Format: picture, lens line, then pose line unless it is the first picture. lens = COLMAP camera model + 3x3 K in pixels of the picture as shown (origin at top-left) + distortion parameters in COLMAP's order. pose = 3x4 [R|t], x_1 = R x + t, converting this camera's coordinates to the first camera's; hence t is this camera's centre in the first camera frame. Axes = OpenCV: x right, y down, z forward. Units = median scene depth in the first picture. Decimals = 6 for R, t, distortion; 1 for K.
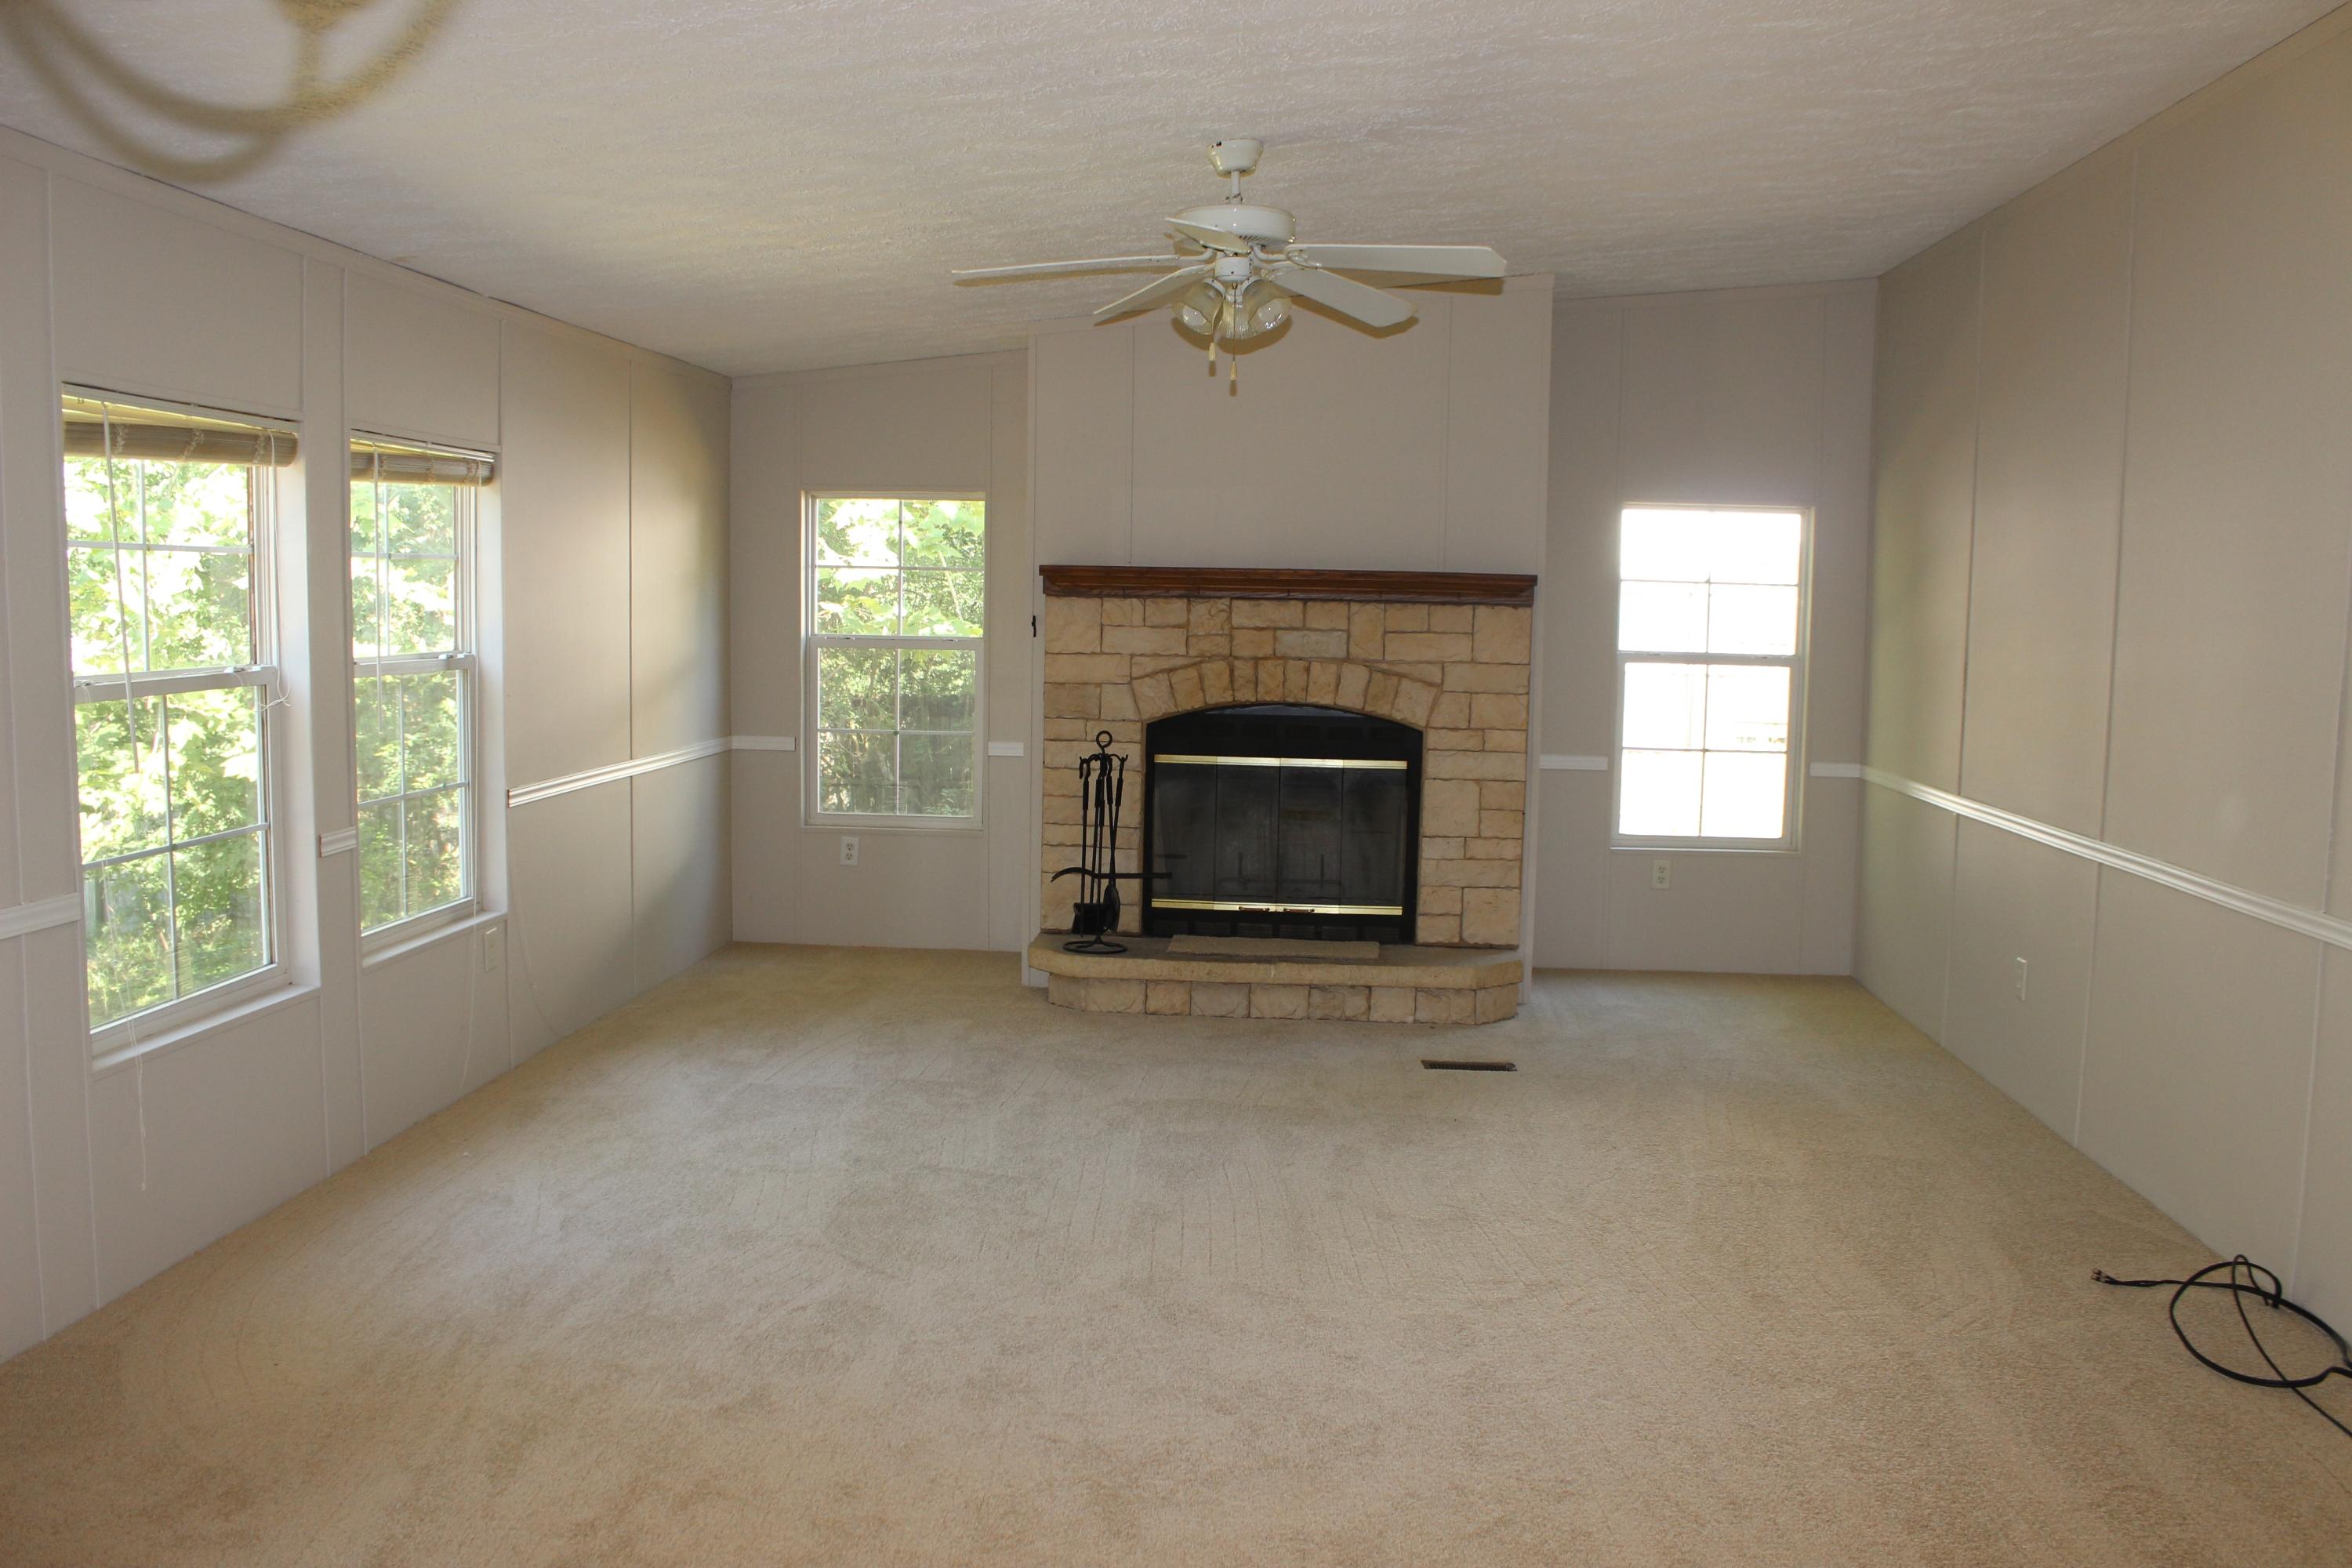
lens RADIAL K [[1948.7, 0, 1186.1], [0, 1948.7, 788.2], [0, 0, 1]] dist [-0.164776, 0.155931]
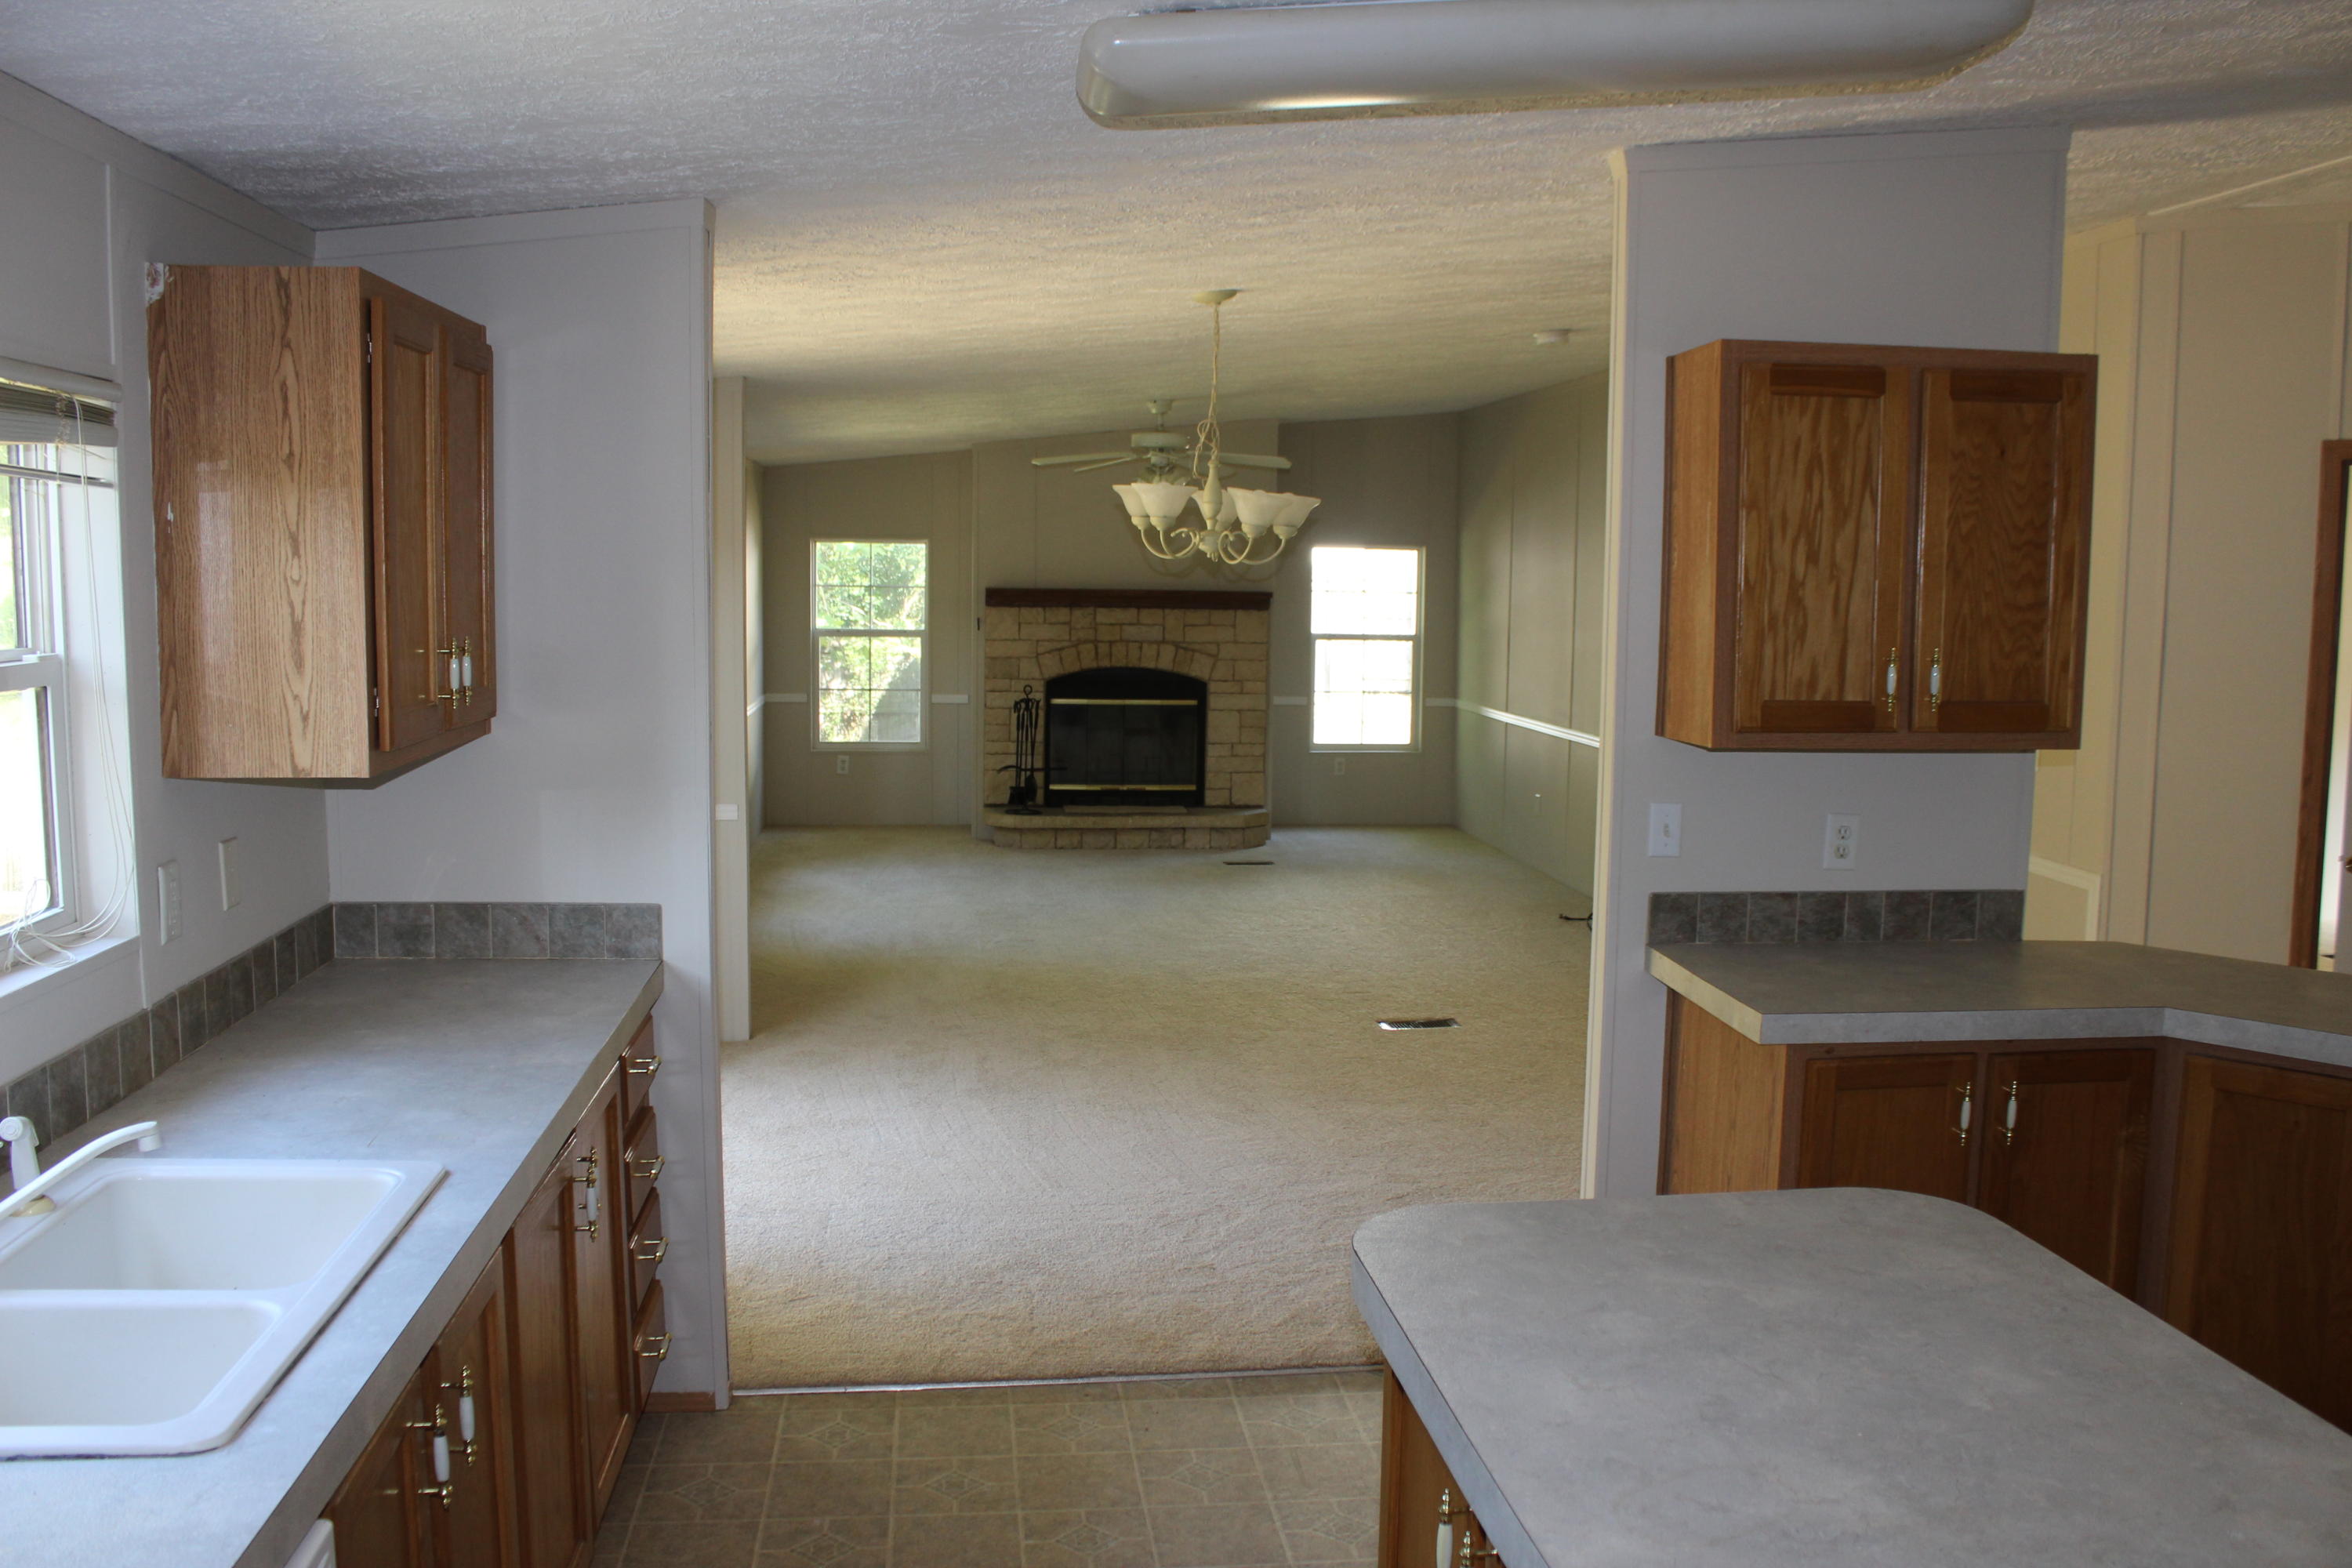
lens RADIAL K [[1961.5, 0, 1190.9], [0, 1961.5, 789.0], [0, 0, 1]] dist [-0.163950, 0.153833]
pose [[0.979798, -0.026477, 0.198231, -0.240038], [0.023148, 0.999550, 0.019090, 0.031743], [-0.198647, -0.014116, 0.979969, -0.706529]]
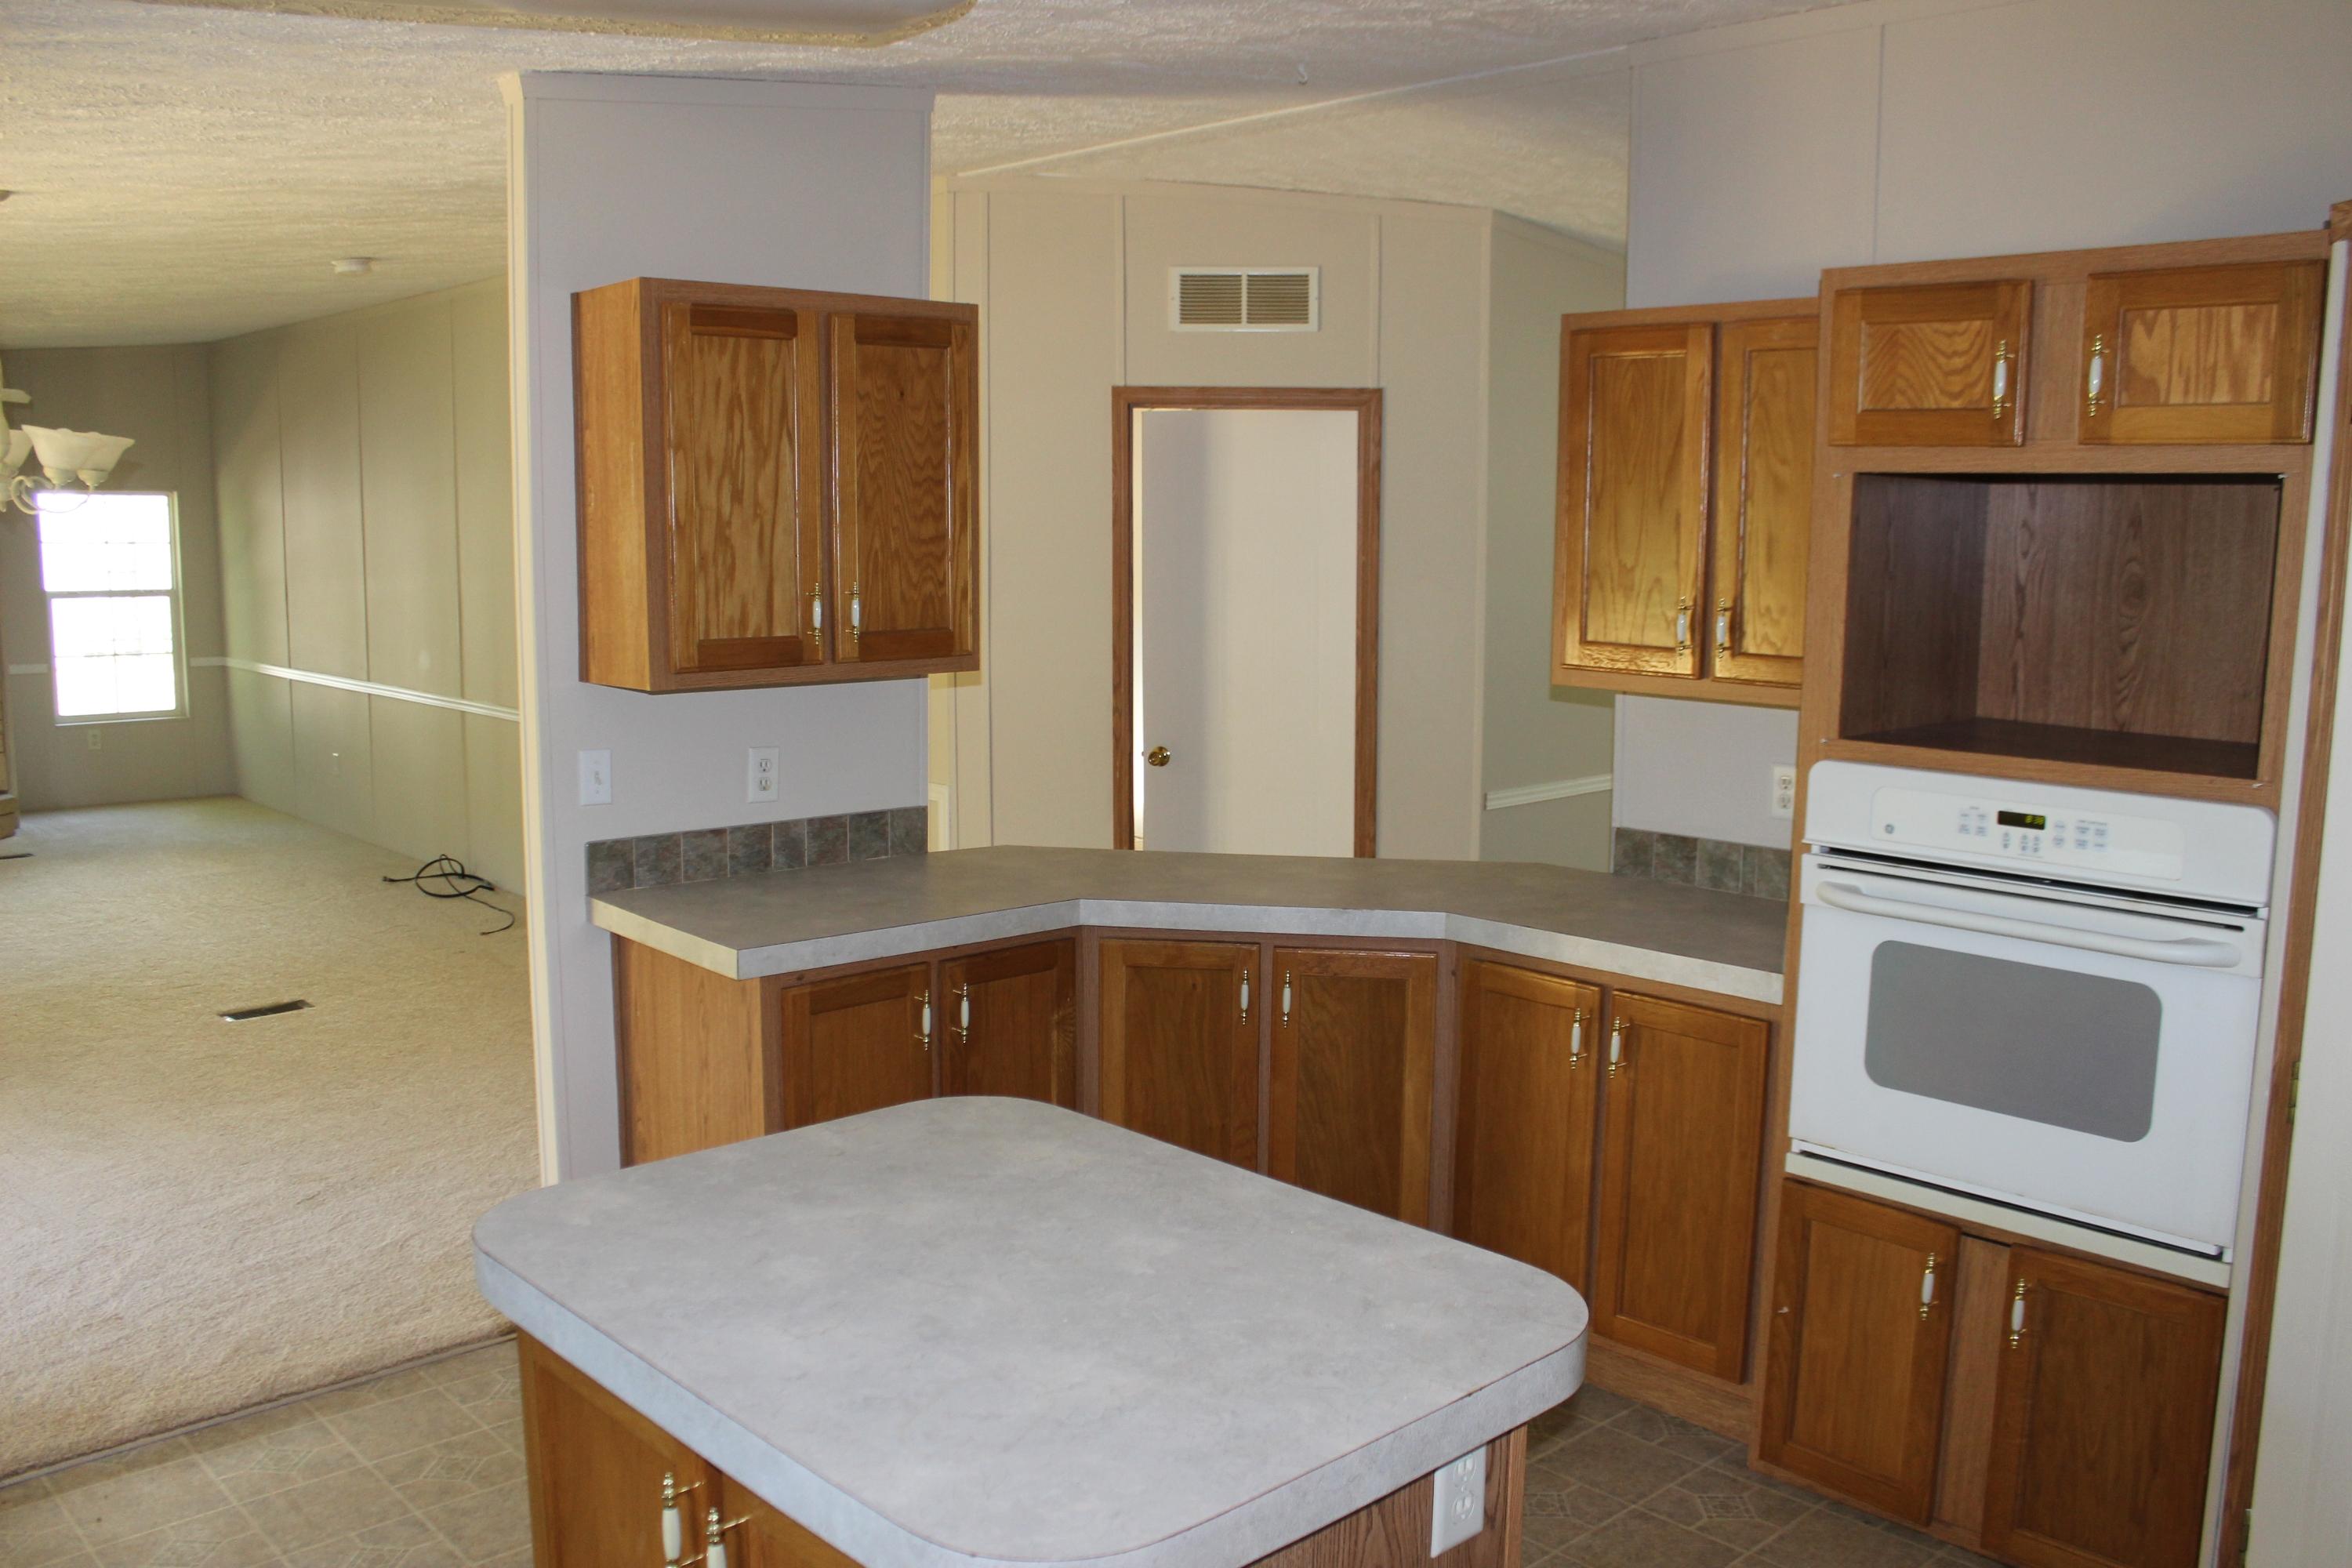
lens RADIAL K [[1961.5, 0, 1190.9], [0, 1961.5, 789.0], [0, 0, 1]] dist [-0.163950, 0.153833]
pose [[0.671146, -0.111955, 0.732823, -0.285500], [0.075074, 0.993713, 0.083056, 0.027732], [-0.737514, -0.000727, 0.675332, -0.677924]]
